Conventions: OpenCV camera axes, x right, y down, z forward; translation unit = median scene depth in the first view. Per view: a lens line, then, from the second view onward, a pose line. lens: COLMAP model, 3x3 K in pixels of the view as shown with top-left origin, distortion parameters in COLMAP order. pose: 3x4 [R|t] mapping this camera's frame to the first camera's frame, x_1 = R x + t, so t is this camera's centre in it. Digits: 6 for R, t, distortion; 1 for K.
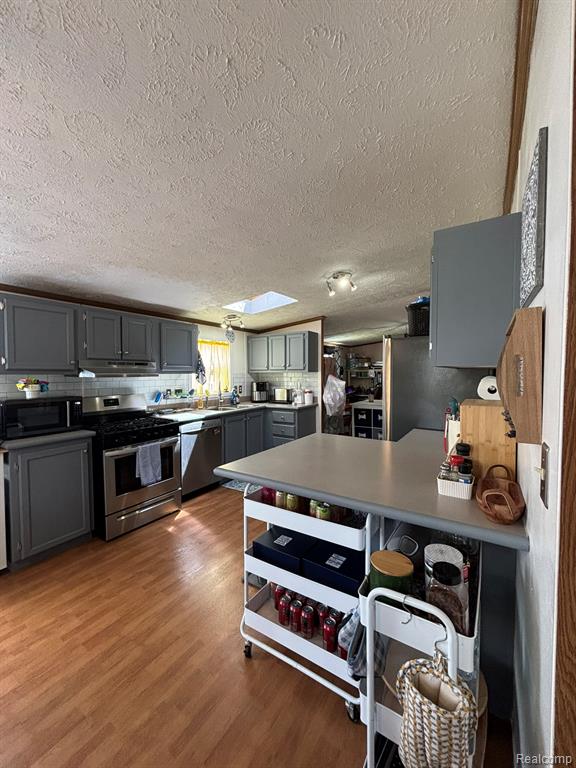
lens RADIAL K [[309.5, 0, 286.9], [0, 309.5, 382.7], [0, 0, 1]] dist [0.000805, 0.000640]
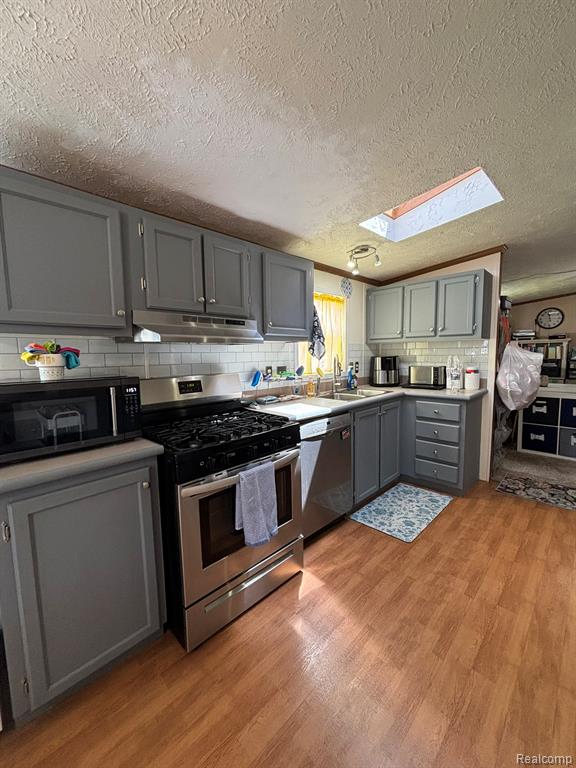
lens RADIAL K [[309.5, 0, 287.7], [0, 309.5, 383.7], [0, 0, 1]] dist [0.000805, 0.000640]
pose [[0.978927, 0.011063, -0.203911, -0.208981], [0.002944, 0.997663, 0.068261, 0.013421], [0.204189, -0.067423, 0.976607, 0.366144]]
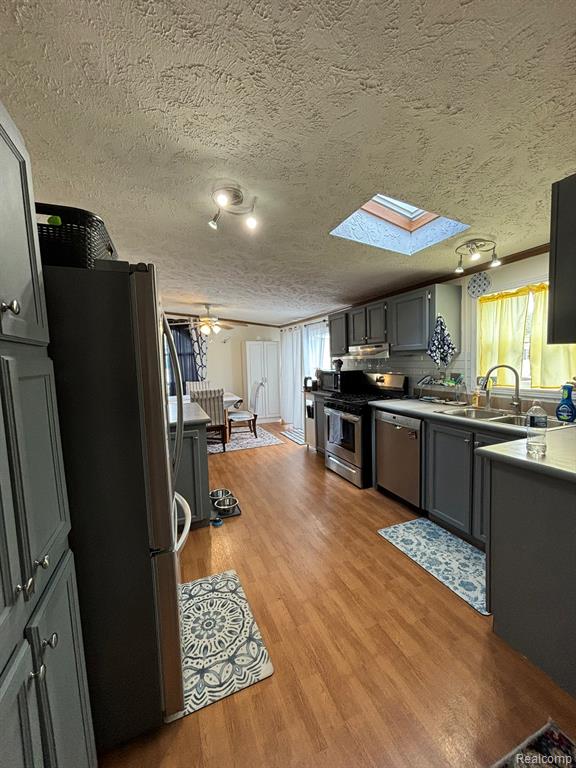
lens RADIAL K [[309.5, 0, 289.1], [0, 309.5, 385.5], [0, 0, 1]] dist [0.000805, 0.000640]
pose [[-0.565214, 0.094505, -0.819513, 0.490835], [0.011881, 0.994246, 0.106461, -0.034999], [0.824859, 0.050436, -0.563084, 1.123937]]
